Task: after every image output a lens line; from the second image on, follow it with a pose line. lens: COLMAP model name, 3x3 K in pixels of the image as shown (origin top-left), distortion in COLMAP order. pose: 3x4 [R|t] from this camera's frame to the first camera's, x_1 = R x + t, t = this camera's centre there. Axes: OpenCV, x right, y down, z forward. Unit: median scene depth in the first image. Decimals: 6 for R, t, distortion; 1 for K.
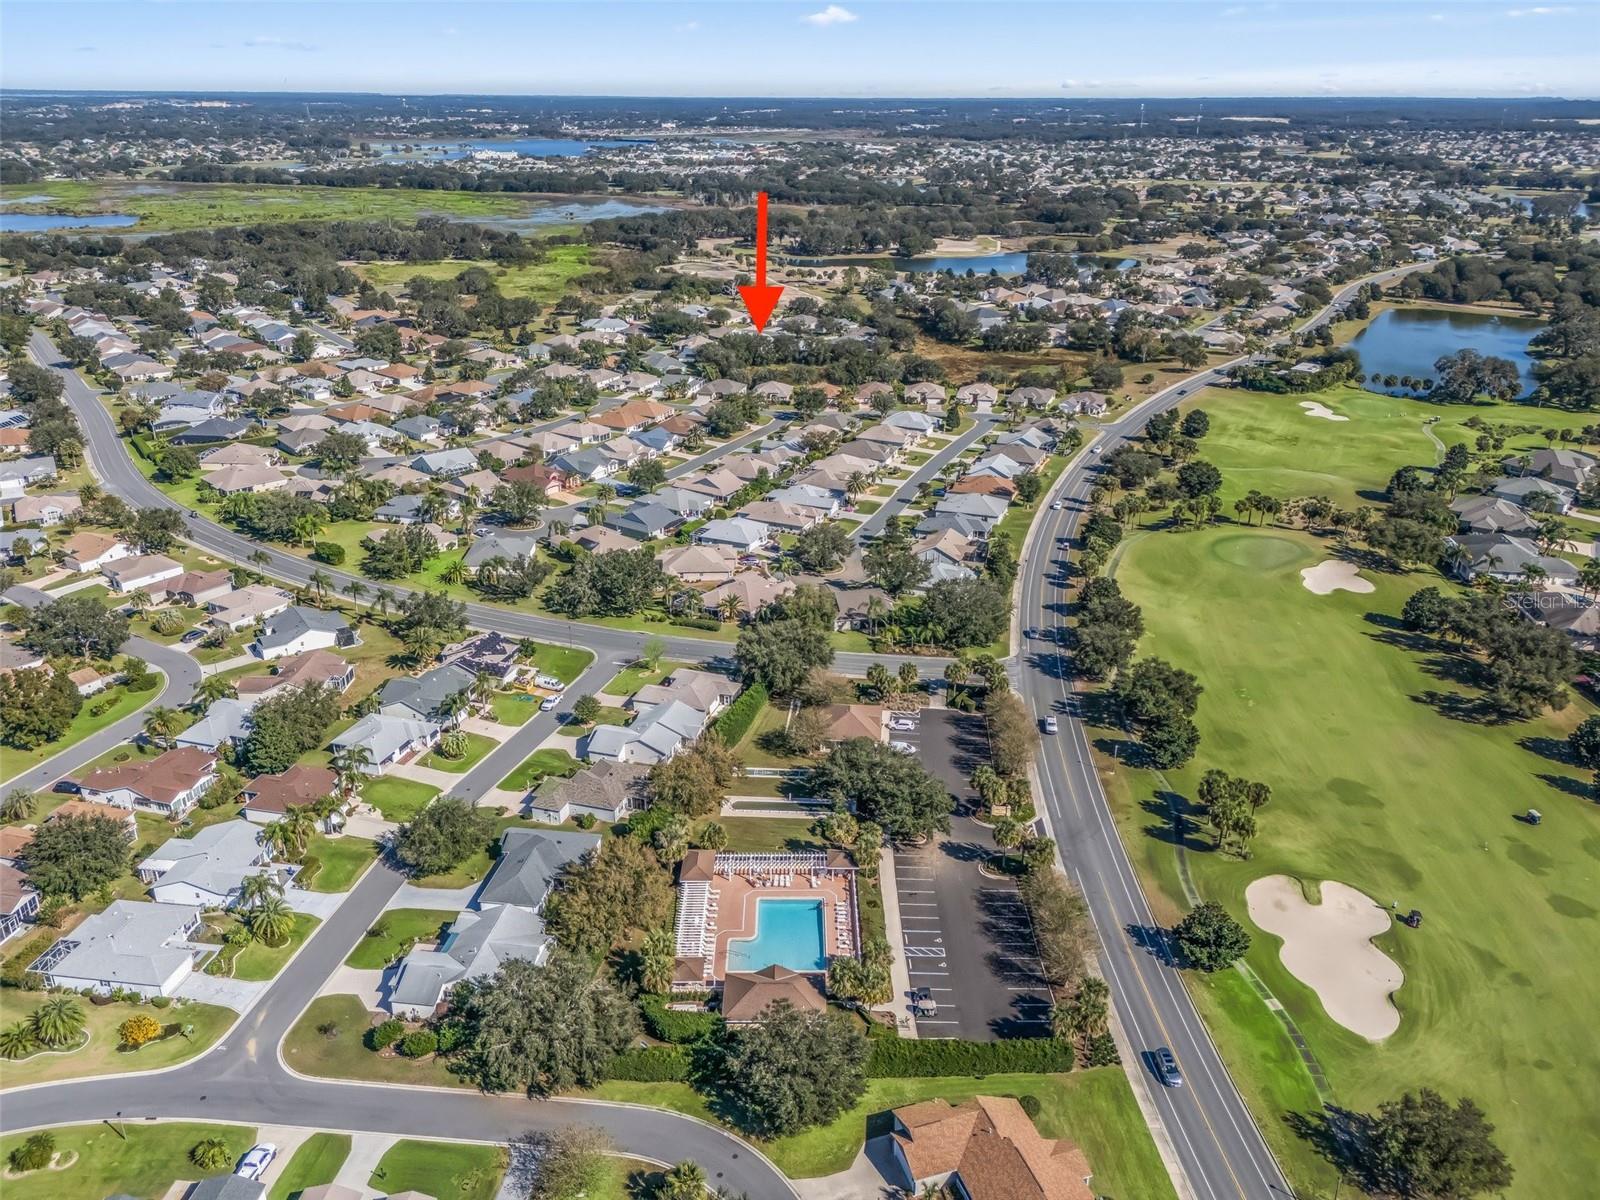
lens RADIAL K [[1211.5, 0, 800.0], [0, 1211.5, 600.0], [0, 0, 1]] dist [0.082952, -0.079055]
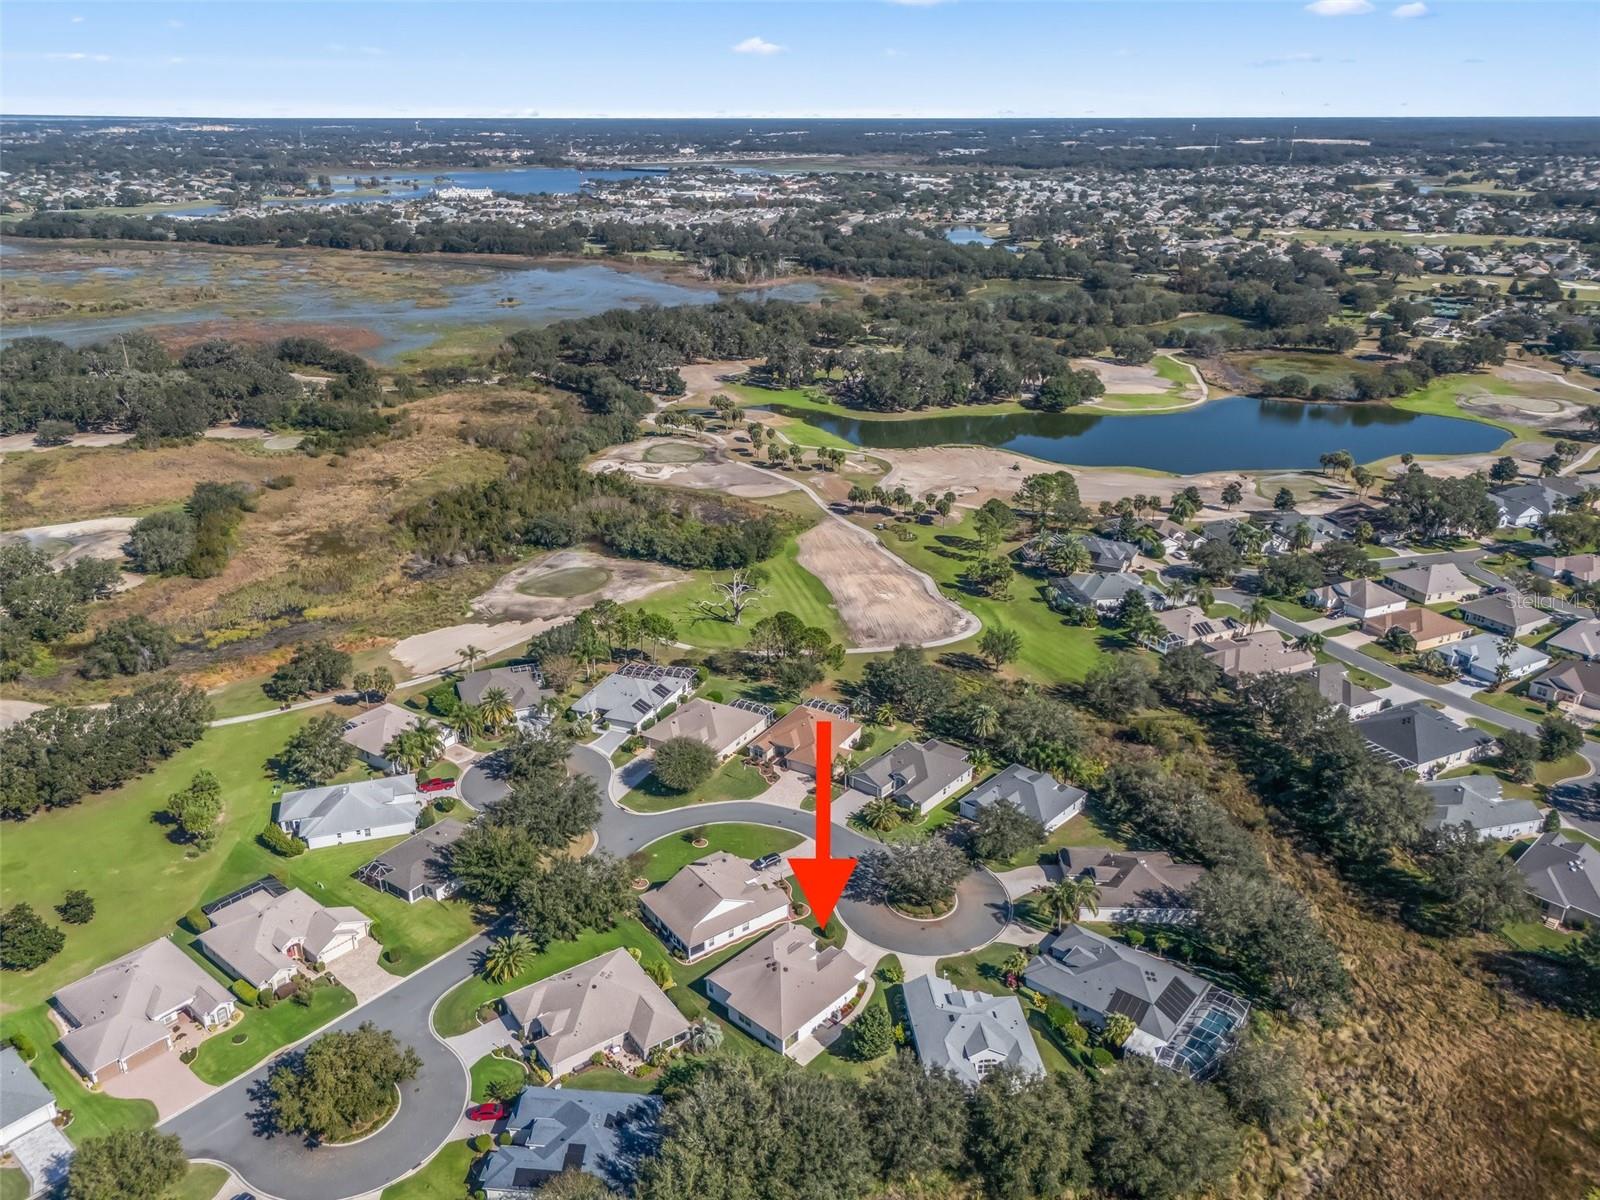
lens RADIAL K [[1191.1, 0, 800.0], [0, 1191.1, 600.0], [0, 0, 1]] dist [0.066802, -0.059254]
pose [[0.999810, 0.005651, -0.018678, -0.010877], [-0.005795, 0.999954, -0.007677, -0.109332], [0.018634, 0.007784, 0.999796, 0.257855]]
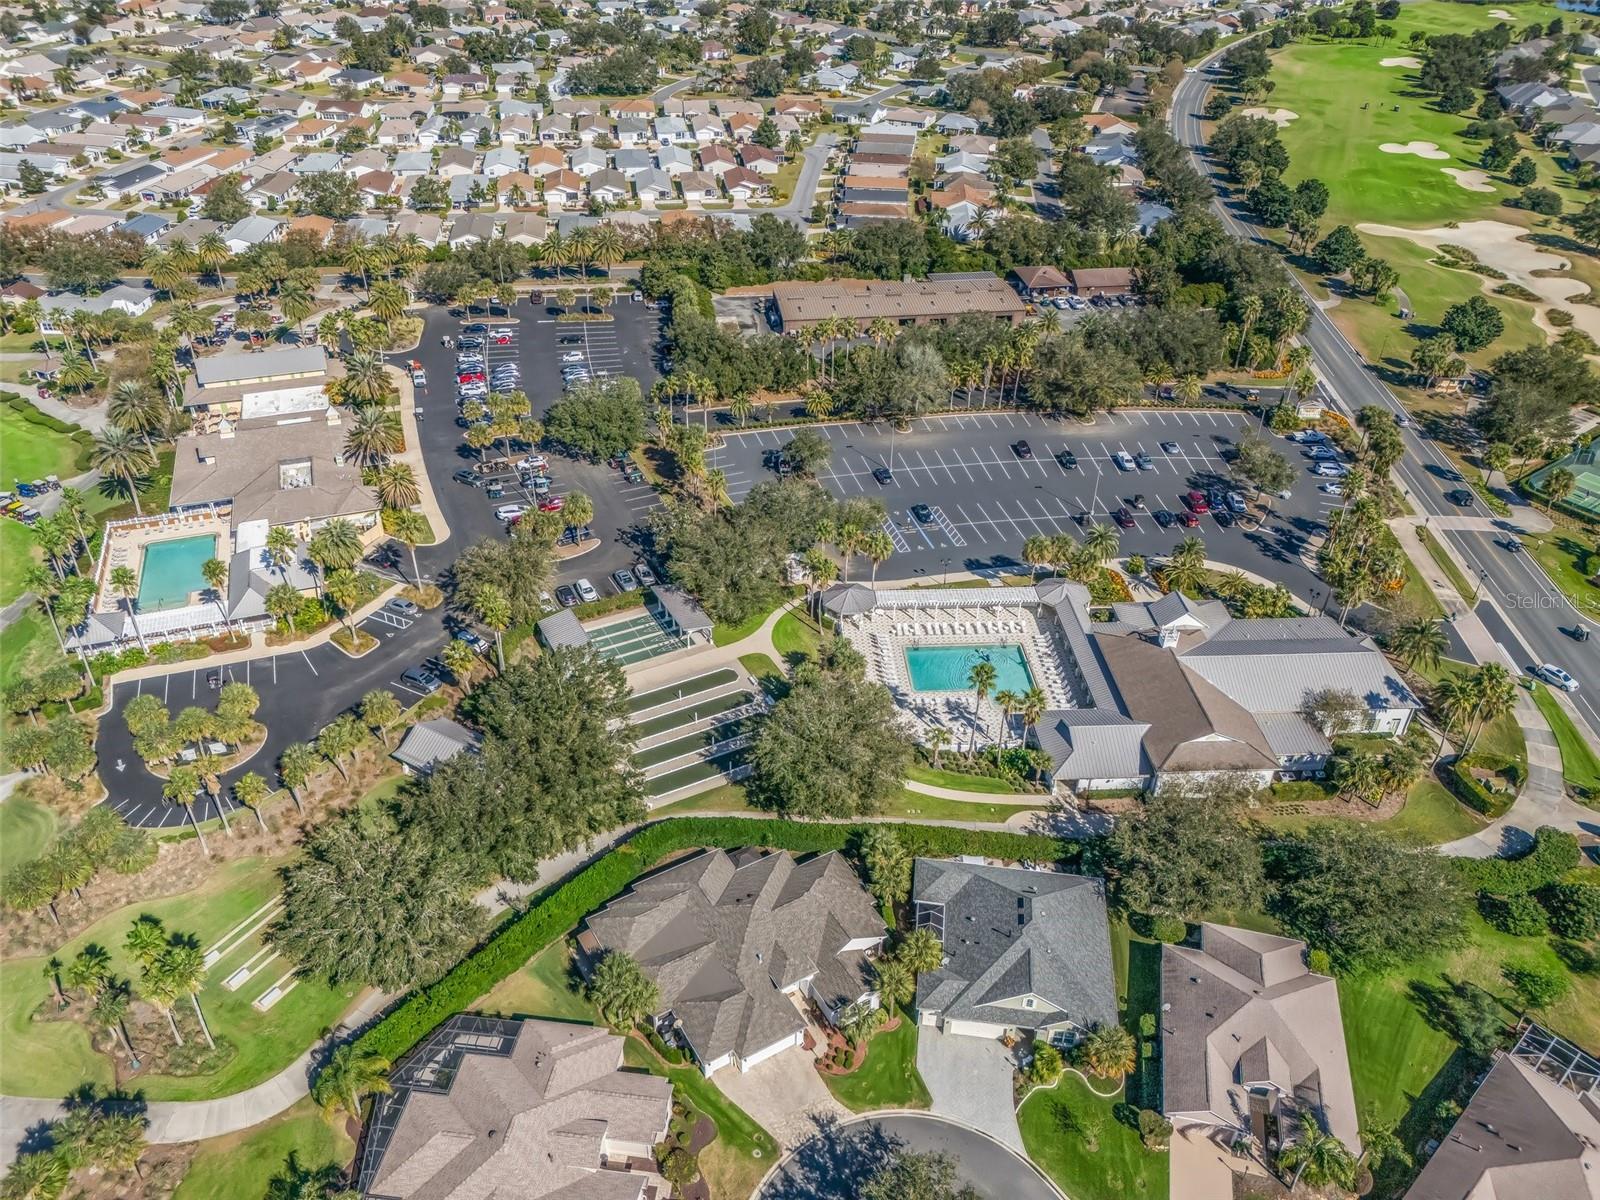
lens RADIAL K [[1191.1, 0, 800.0], [0, 1191.1, 600.0], [0, 0, 1]] dist [0.066802, -0.059254]
pose [[0.958535, 0.169343, -0.229201, 0.025814], [-0.120256, 0.969533, 0.213410, 0.087413], [0.258358, -0.176998, 0.949696, -0.192724]]
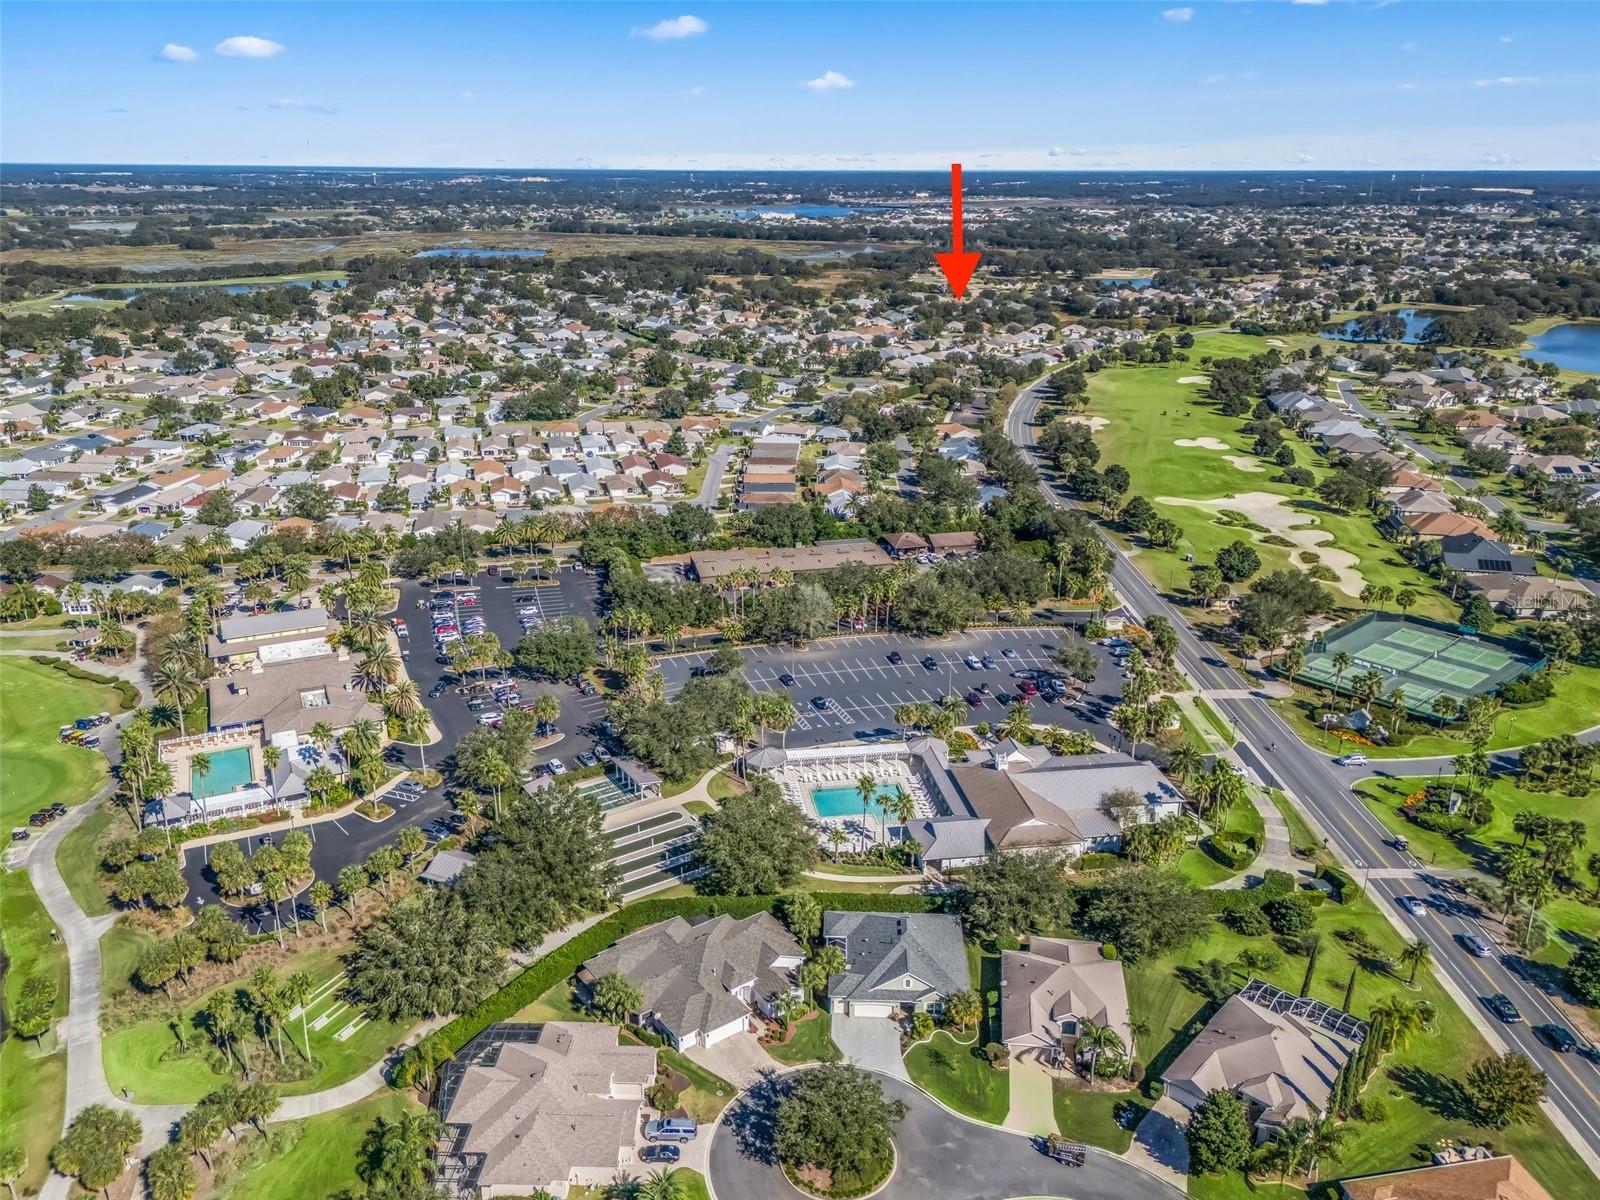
lens RADIAL K [[1211.5, 0, 800.0], [0, 1211.5, 600.0], [0, 0, 1]] dist [0.082952, -0.079055]
pose [[0.980499, 0.066891, -0.184792, 0.033820], [-0.076502, 0.996036, -0.045373, 0.096742], [0.181025, 0.058626, 0.981730, -0.226842]]
